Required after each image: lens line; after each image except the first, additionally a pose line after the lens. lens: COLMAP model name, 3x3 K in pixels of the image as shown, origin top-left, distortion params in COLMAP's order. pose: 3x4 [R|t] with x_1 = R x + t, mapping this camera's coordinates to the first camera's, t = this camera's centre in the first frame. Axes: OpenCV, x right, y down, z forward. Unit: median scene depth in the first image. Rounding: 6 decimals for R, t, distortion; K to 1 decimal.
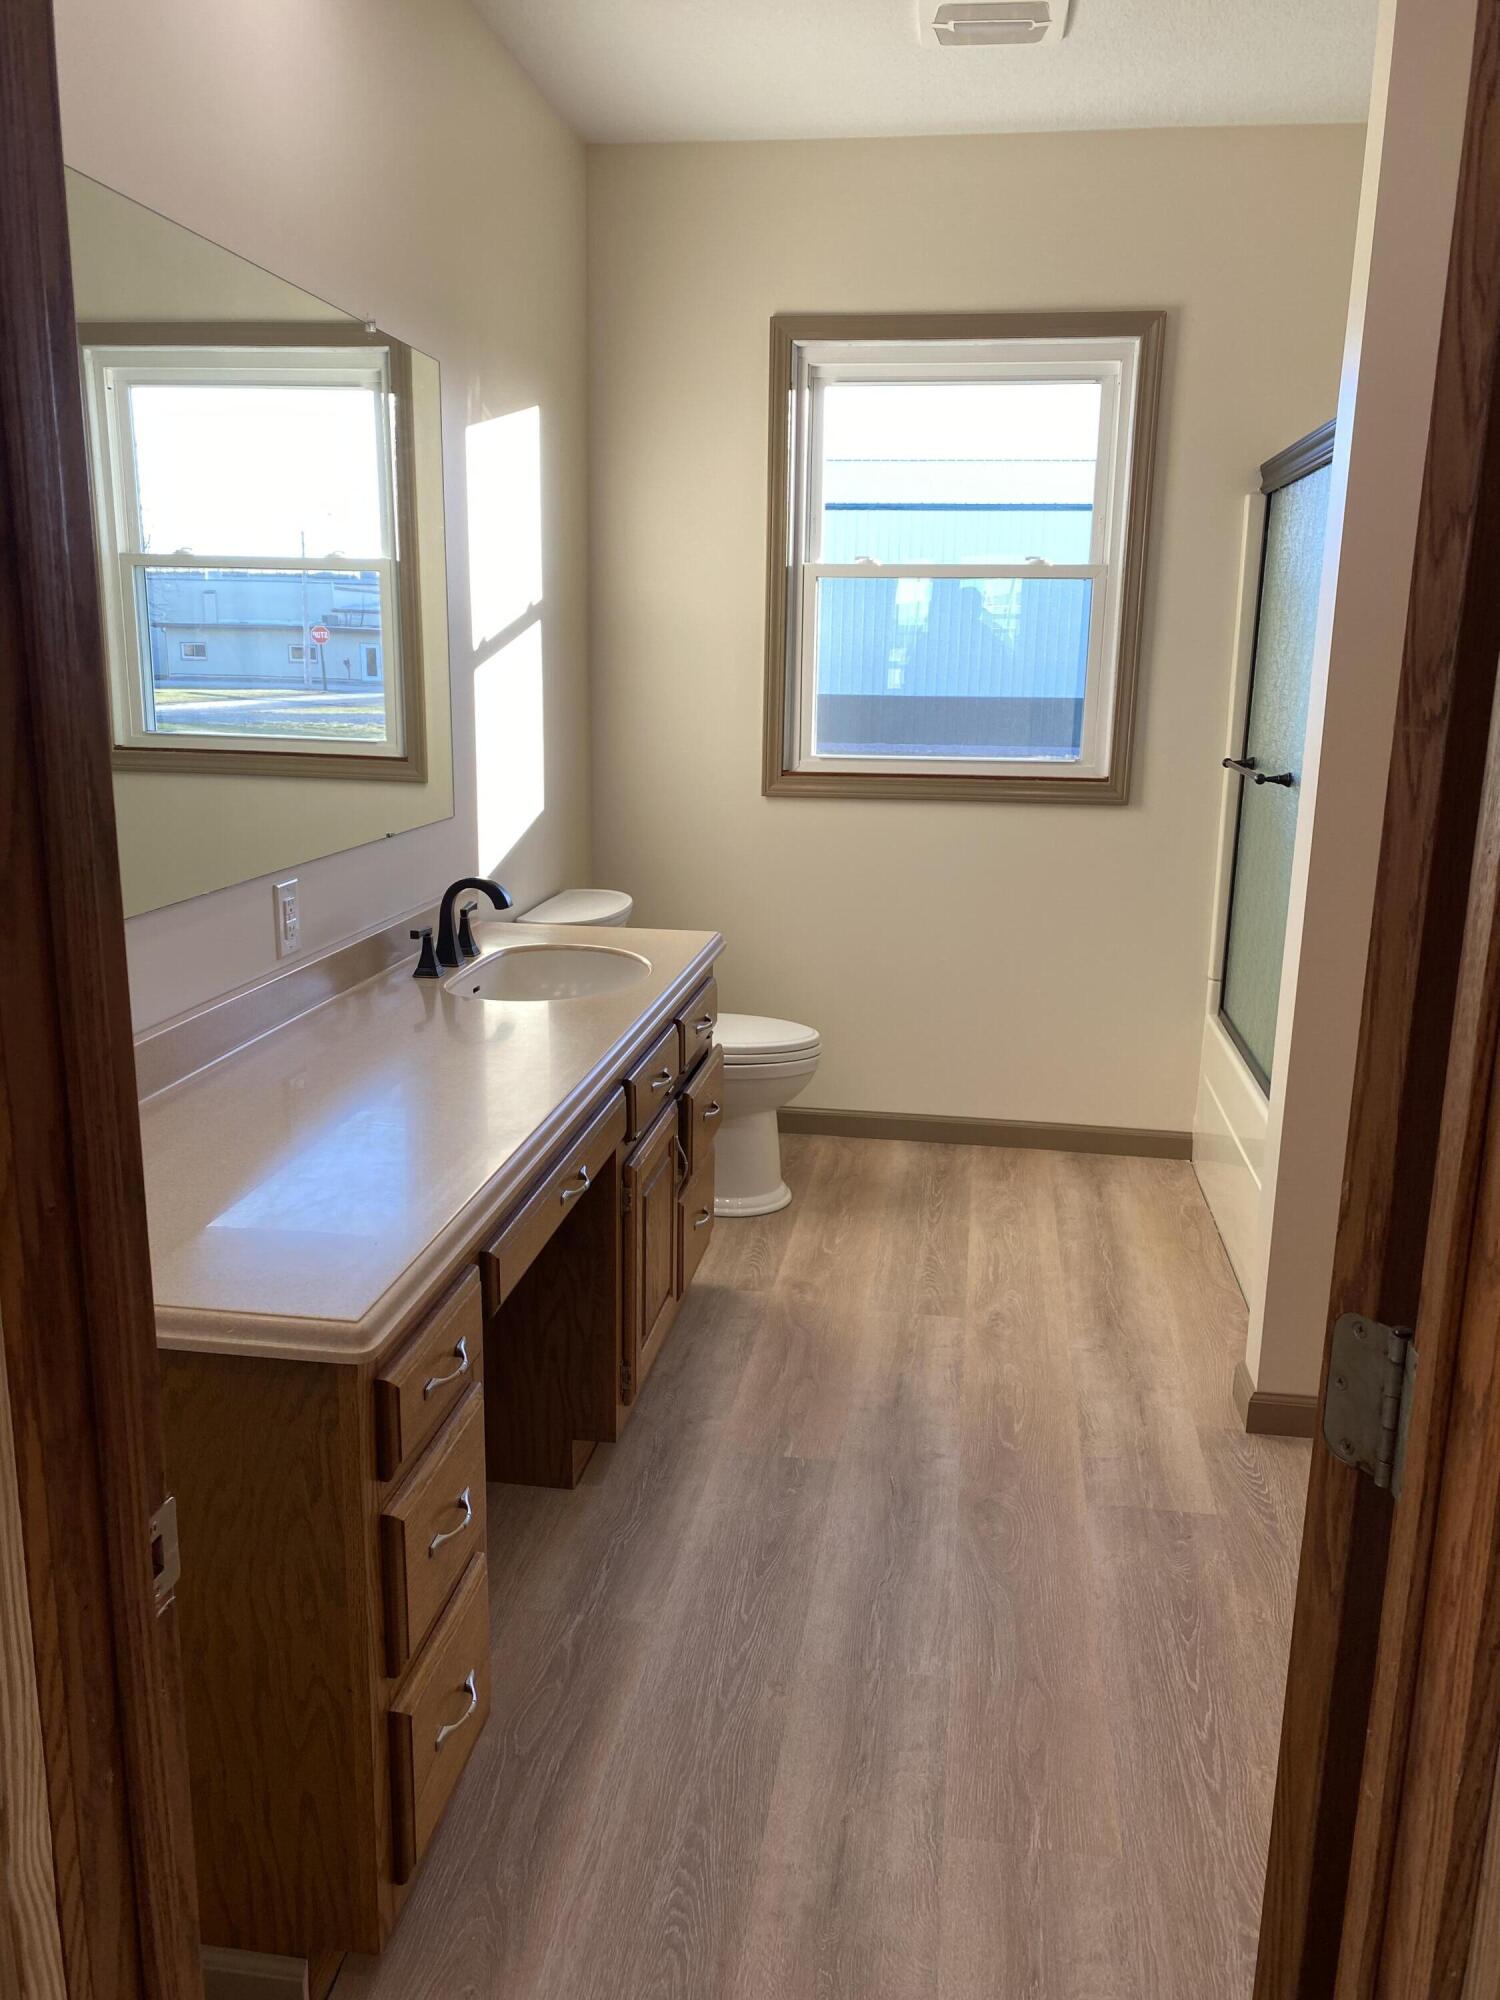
lens RADIAL K [[1522.9, 0, 766.3], [0, 1522.9, 998.7], [0, 0, 1]] dist [0.037388, -0.034663]
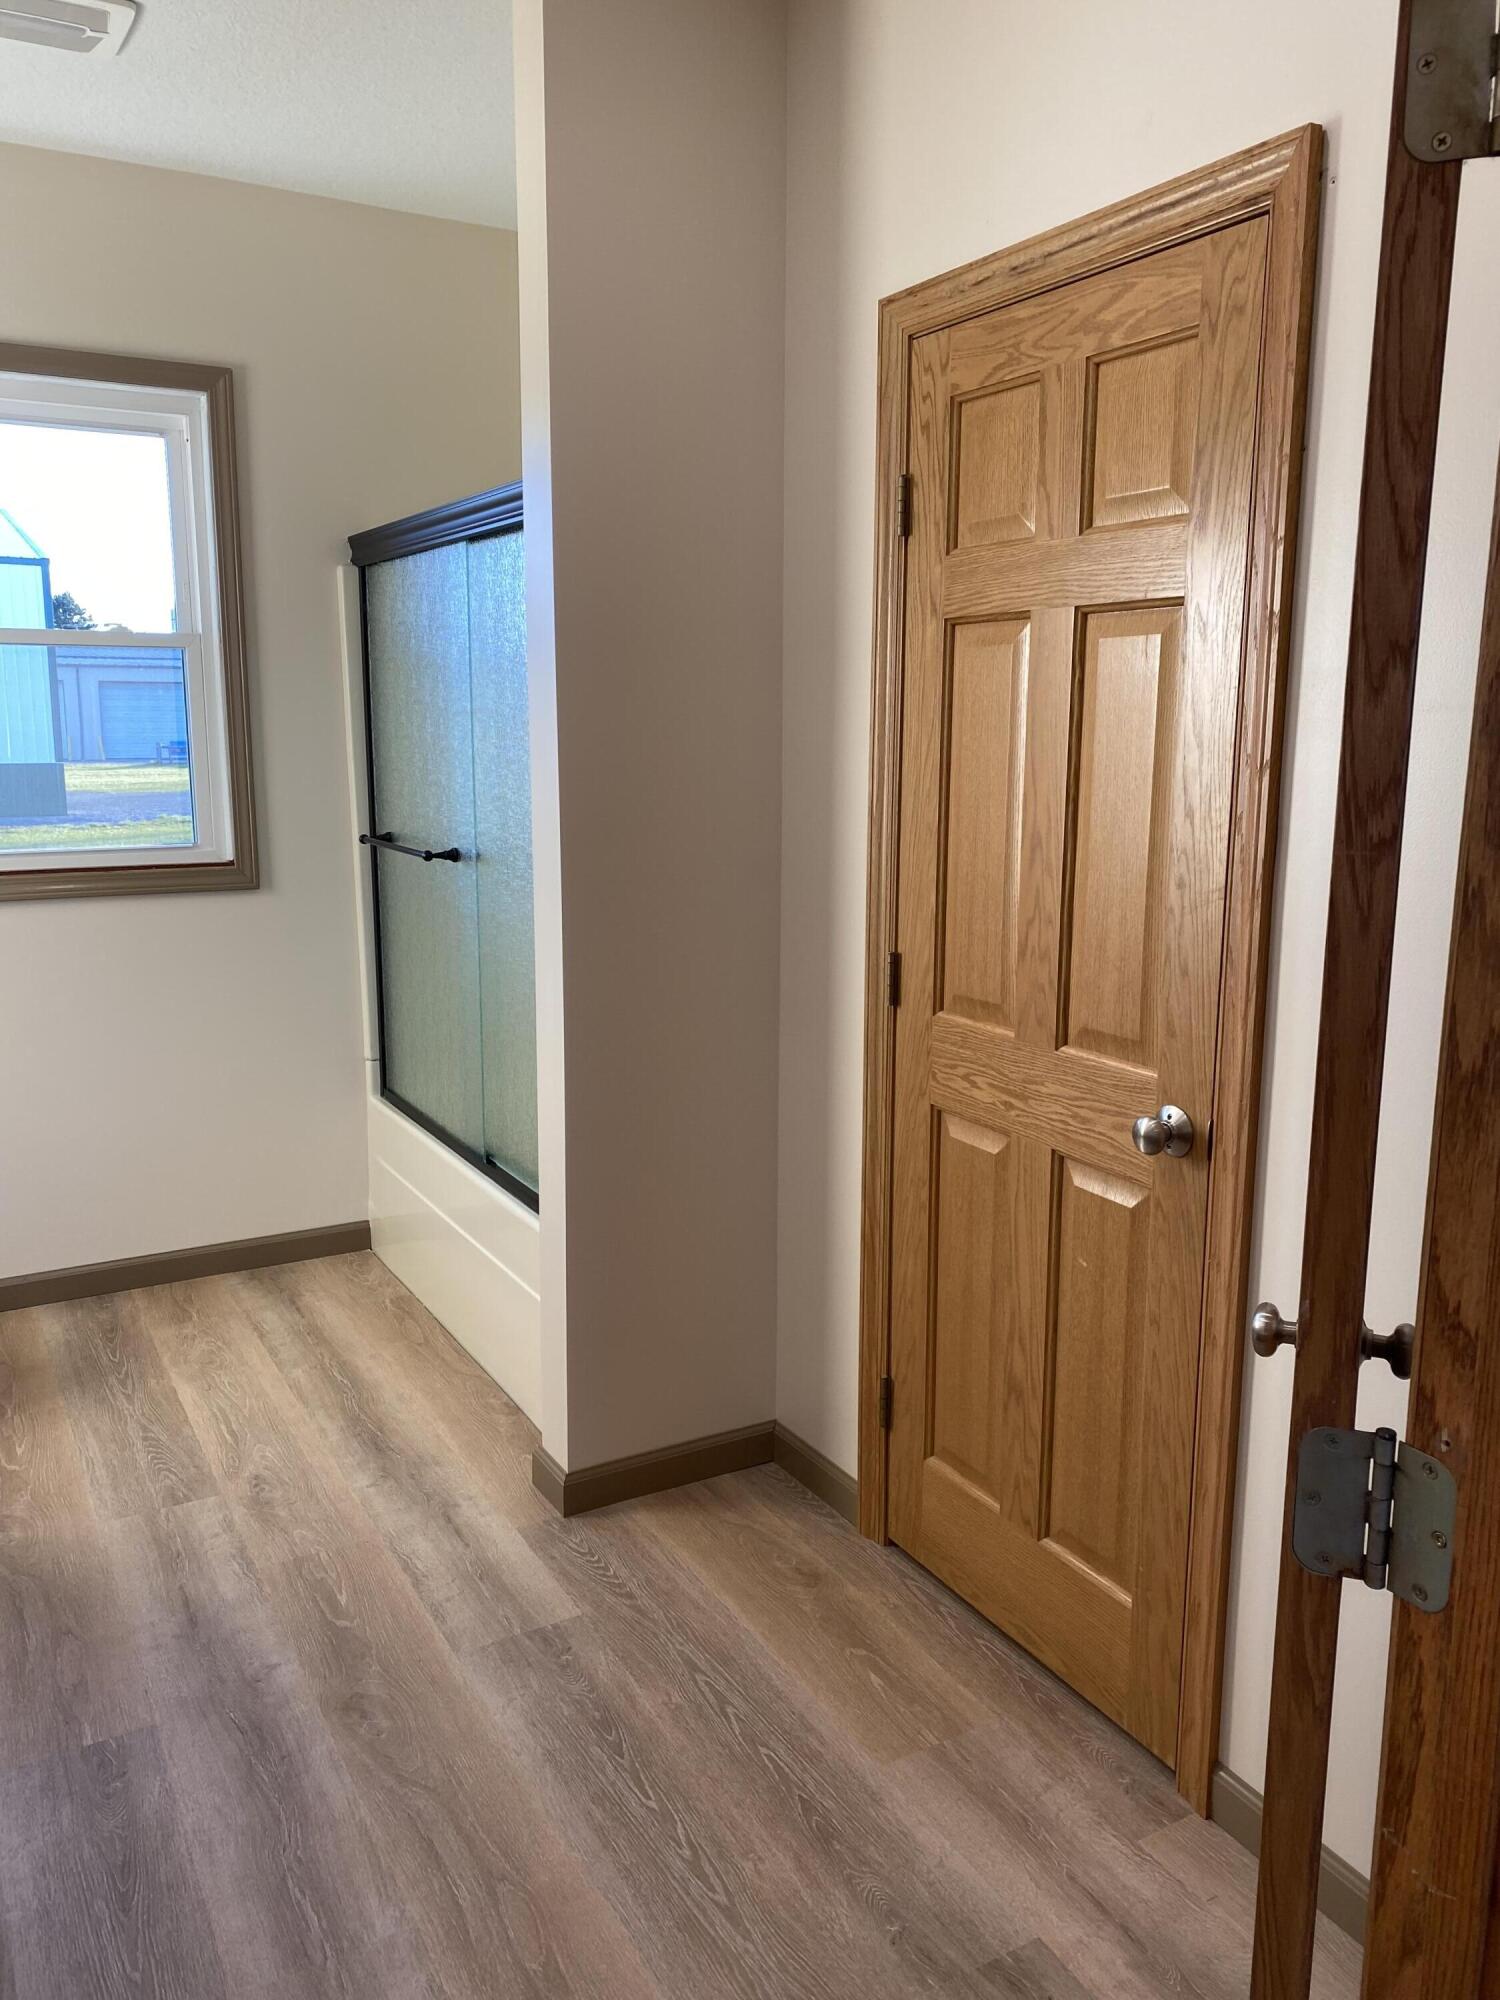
lens RADIAL K [[1522.9, 0, 755.4], [0, 1522.9, 999.4], [0, 0, 1]] dist [0.037388, -0.034663]
pose [[0.786510, -0.129101, 0.603932, -0.123949], [0.150829, 0.988448, 0.014871, -0.036838], [-0.598876, 0.079394, 0.796897, 0.103826]]
